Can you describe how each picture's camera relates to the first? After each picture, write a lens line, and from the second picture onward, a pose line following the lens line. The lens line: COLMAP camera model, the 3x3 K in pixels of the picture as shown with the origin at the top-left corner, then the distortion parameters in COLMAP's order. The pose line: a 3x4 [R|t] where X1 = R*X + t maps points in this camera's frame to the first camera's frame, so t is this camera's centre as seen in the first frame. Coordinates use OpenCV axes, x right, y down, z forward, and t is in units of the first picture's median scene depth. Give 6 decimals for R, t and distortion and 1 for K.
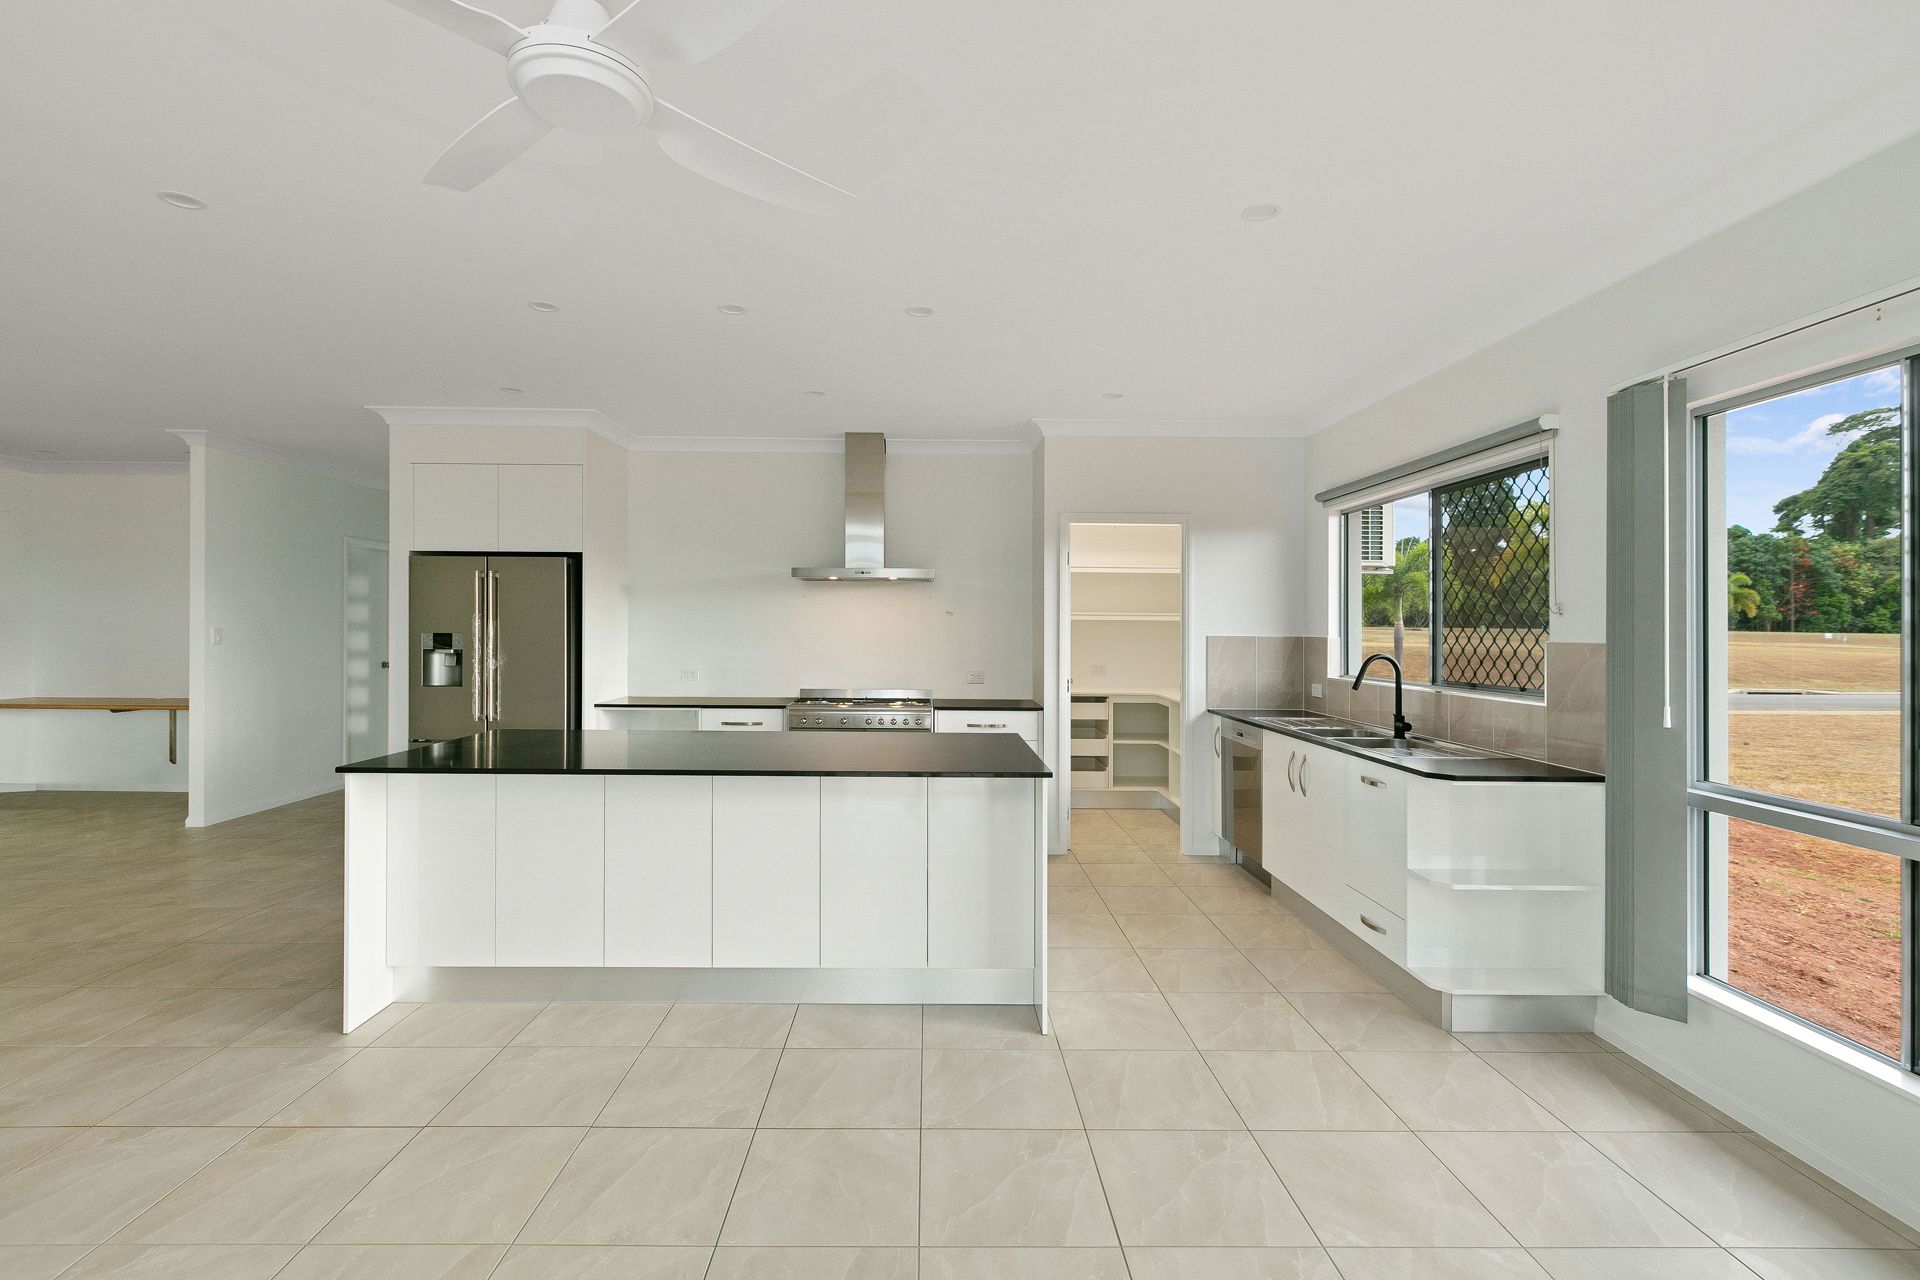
lens RADIAL K [[895.9, 0, 923.3], [0, 895.9, 626.4], [0, 0, 1]] dist [0.001799, -0.000073]
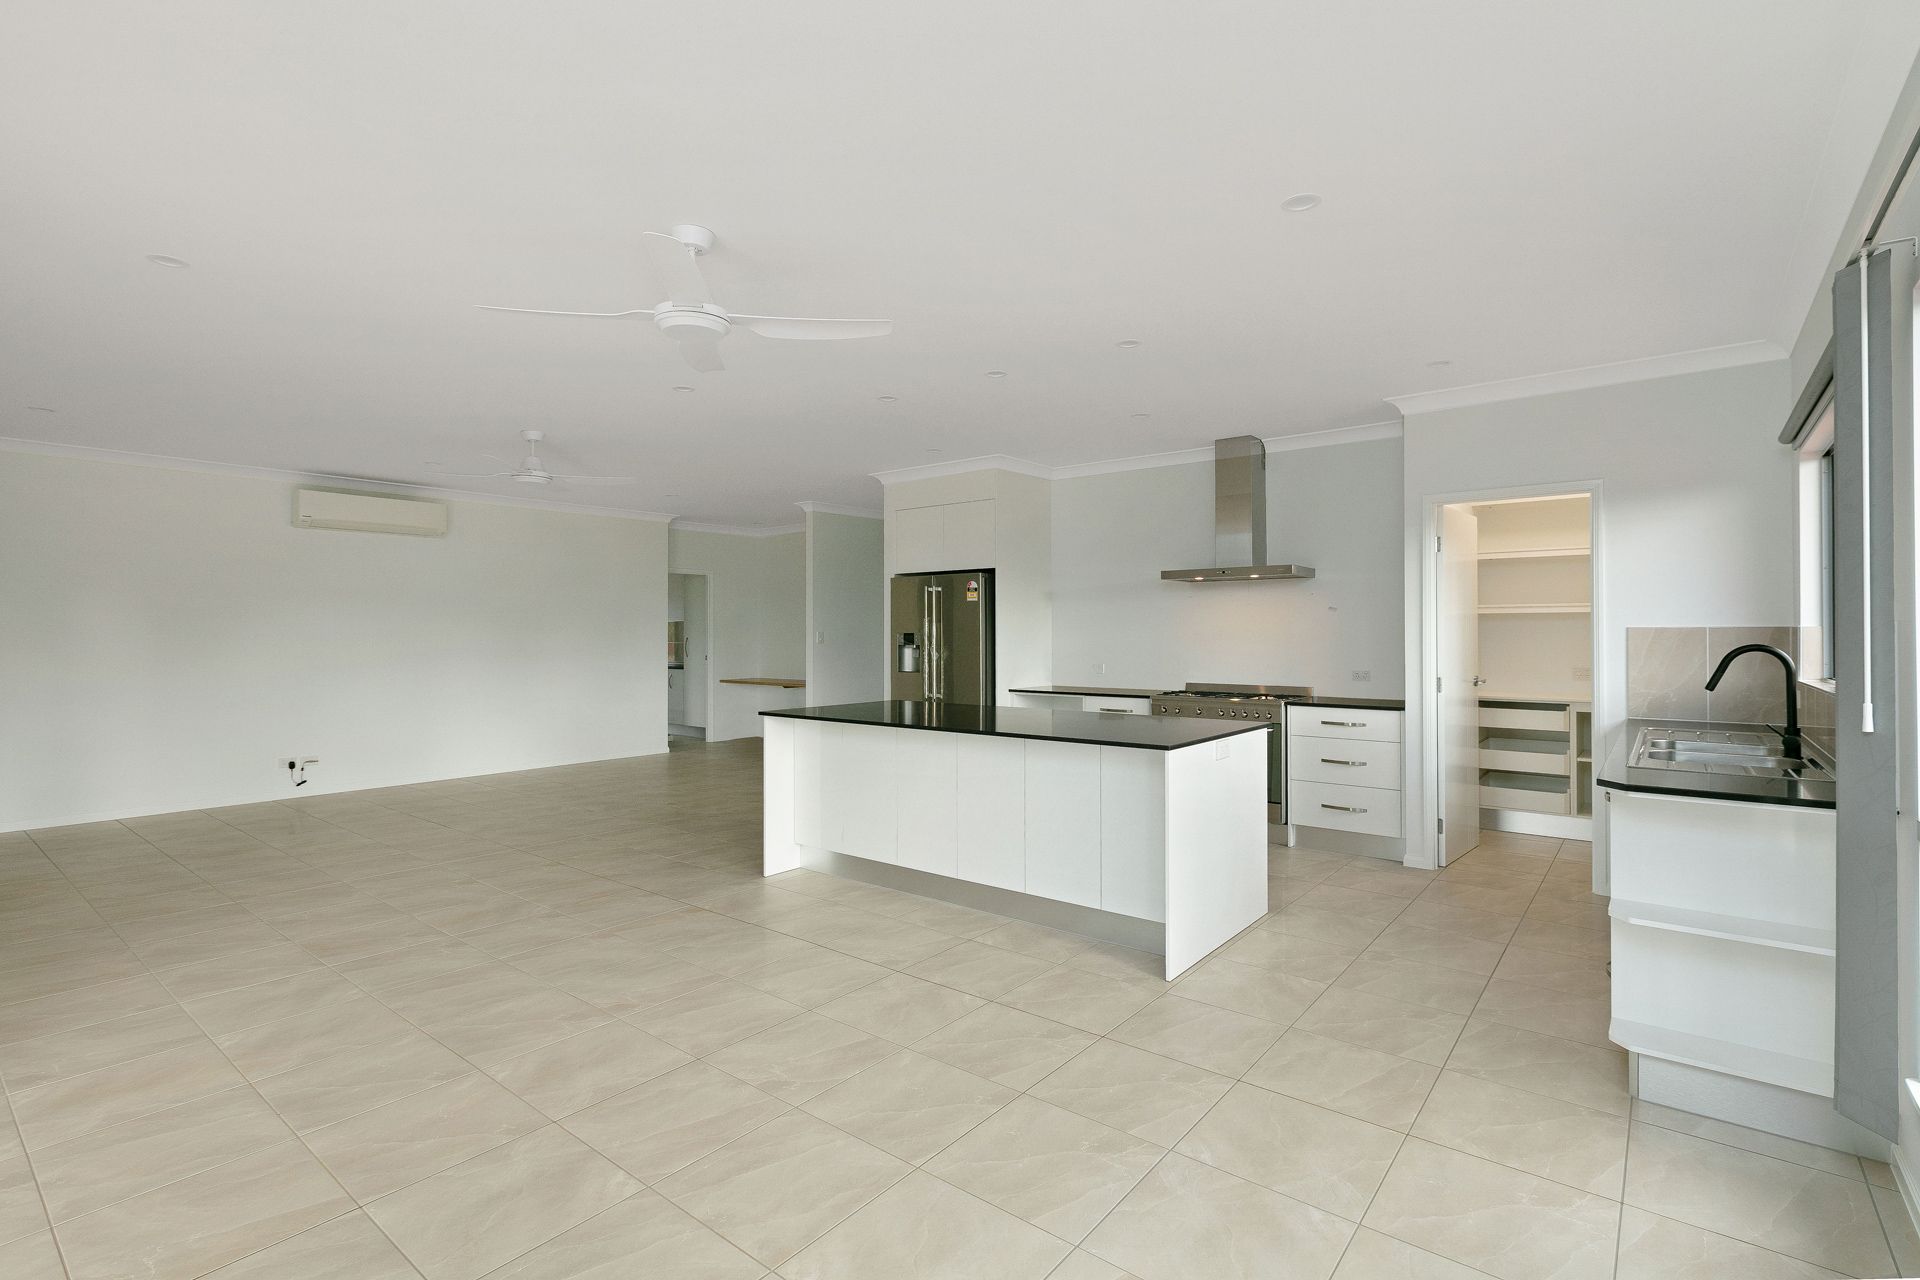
lens RADIAL K [[895.9, 0, 923.3], [0, 895.9, 626.4], [0, 0, 1]] dist [0.001799, -0.000073]
pose [[0.761784, -0.014819, -0.647662, 0.370067], [0.008690, 0.999882, -0.012658, 0.014999], [0.647773, 0.004015, 0.761823, -0.028120]]
